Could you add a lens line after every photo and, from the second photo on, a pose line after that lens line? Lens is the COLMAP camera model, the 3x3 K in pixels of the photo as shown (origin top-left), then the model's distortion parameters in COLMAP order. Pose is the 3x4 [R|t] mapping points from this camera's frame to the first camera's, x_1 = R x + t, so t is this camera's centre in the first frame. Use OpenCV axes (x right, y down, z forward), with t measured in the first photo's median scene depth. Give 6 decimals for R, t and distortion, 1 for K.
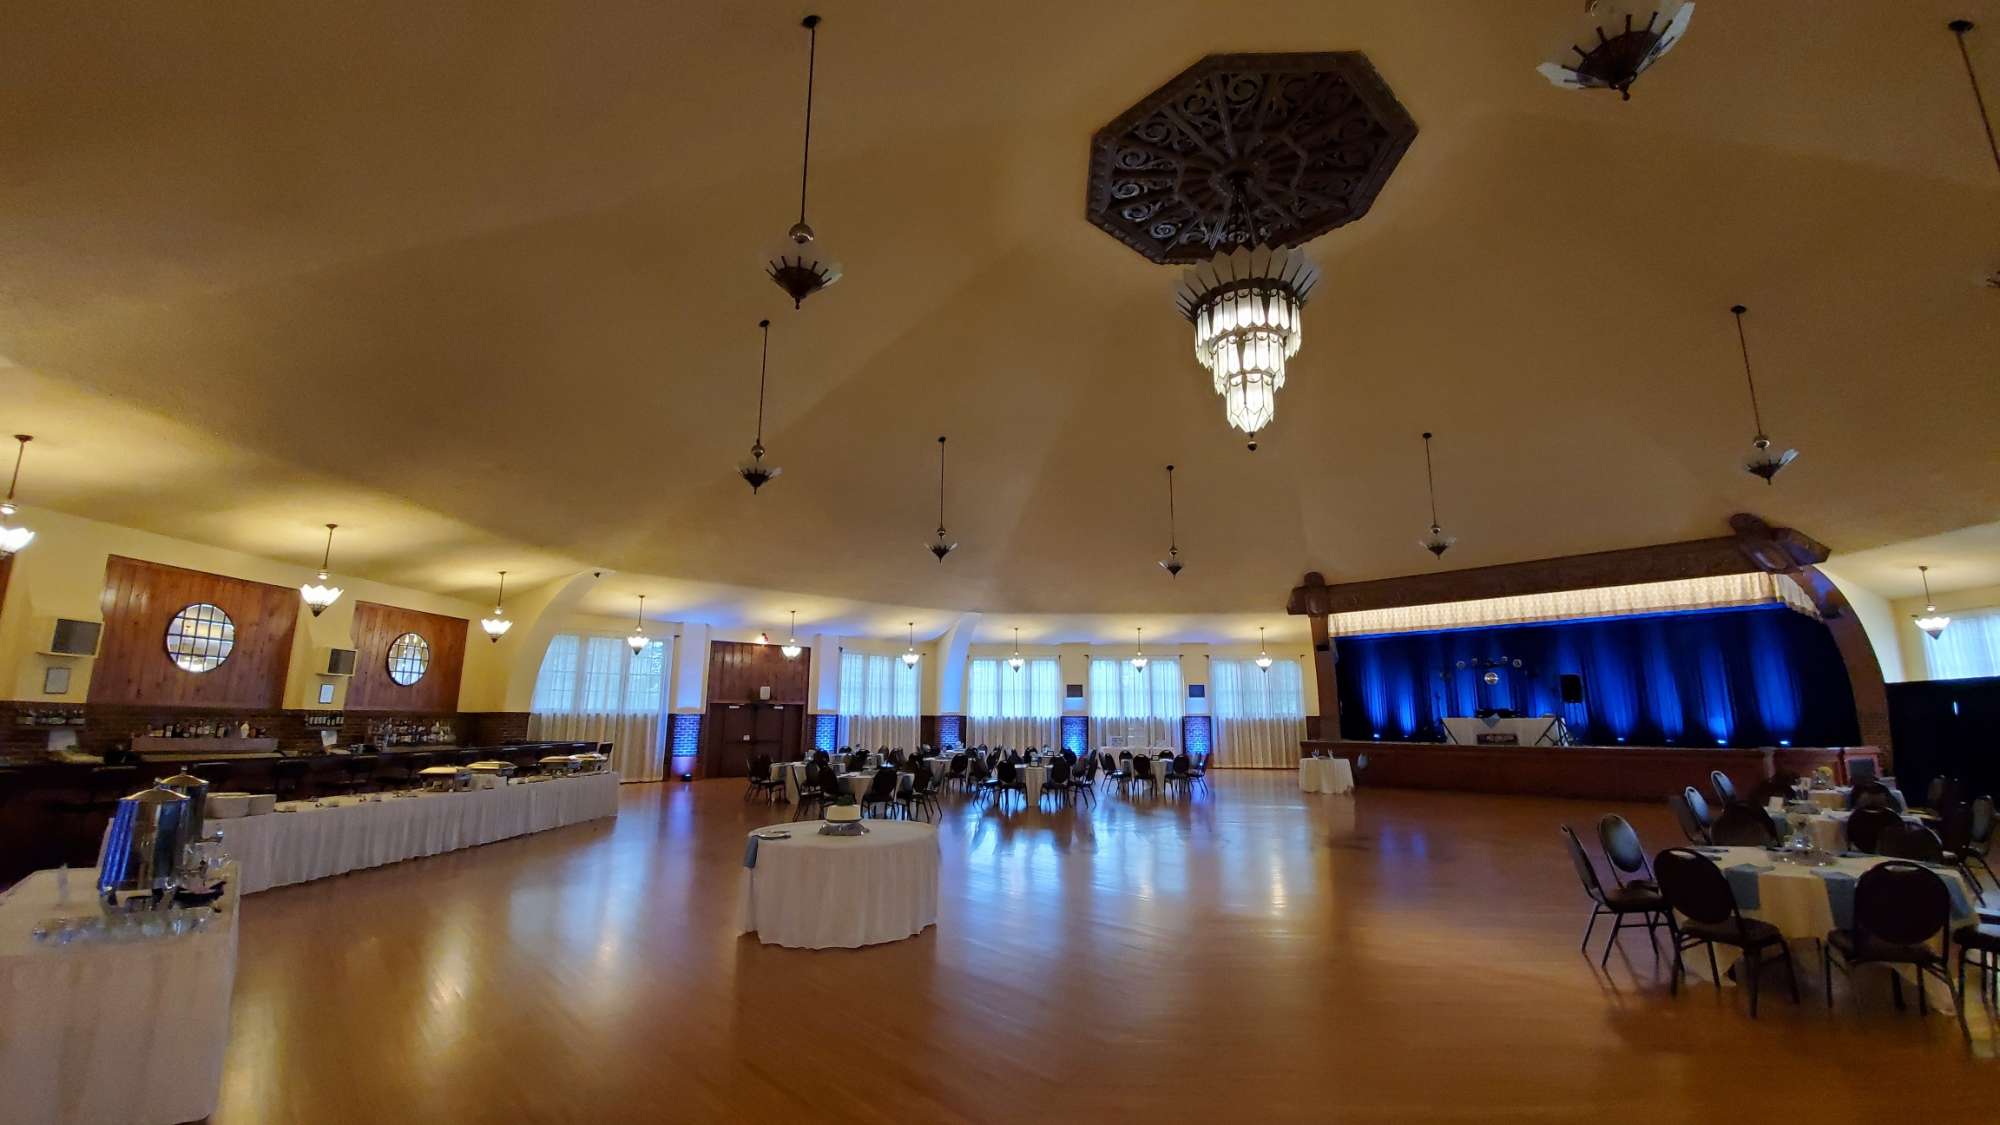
lens RADIAL K [[776.3, 0, 1025.4], [0, 776.3, 573.7], [0, 0, 1]] dist [0.000018, -0.008928]
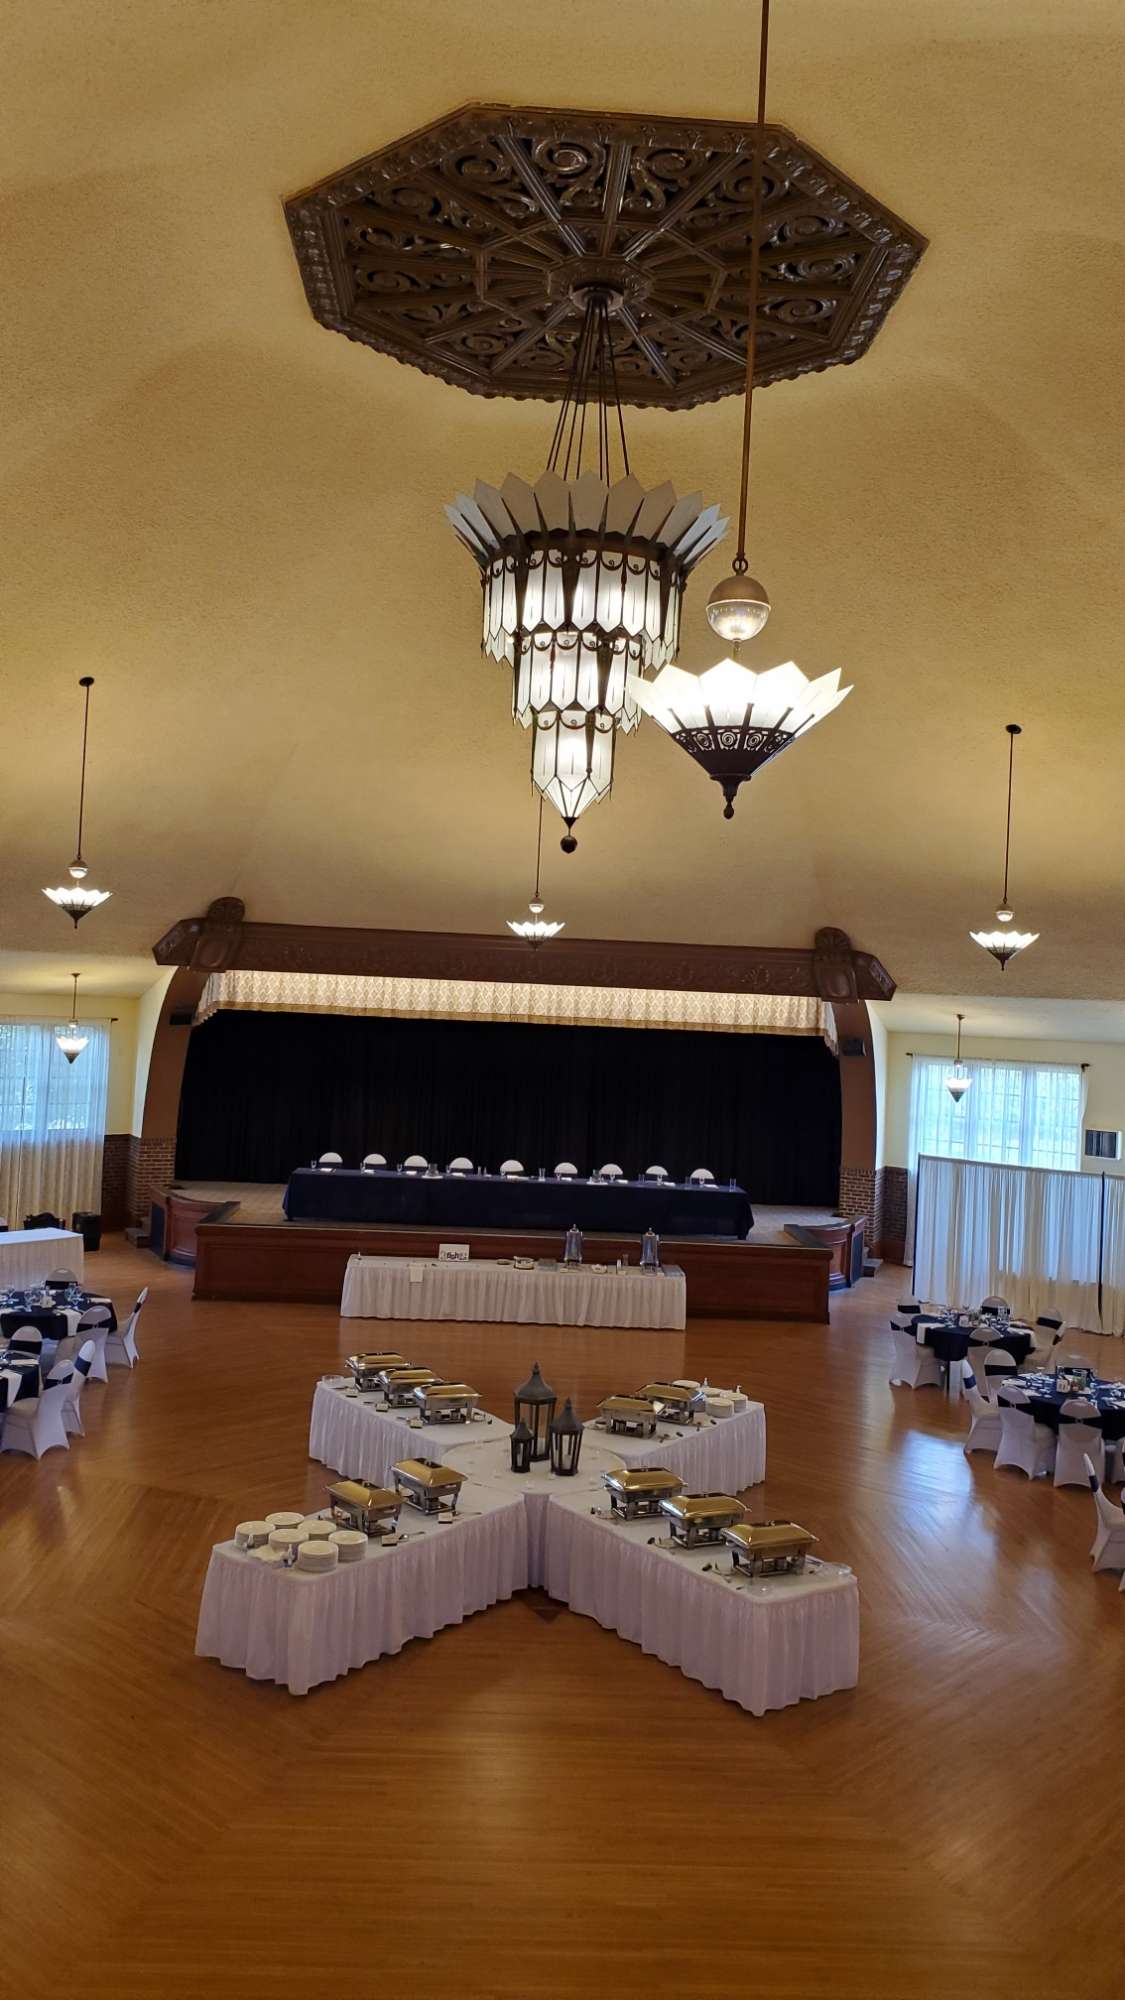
lens RADIAL K [[1520.1, 0, 563.8], [0, 1520.1, 965.4], [0, 0, 1]] dist [0.110096, -0.268493]
pose [[0.659674, 0.057266, 0.749367, -0.360550], [-0.184639, 0.978883, 0.087734, -0.126434], [-0.728518, -0.196238, 0.656317, 0.216671]]
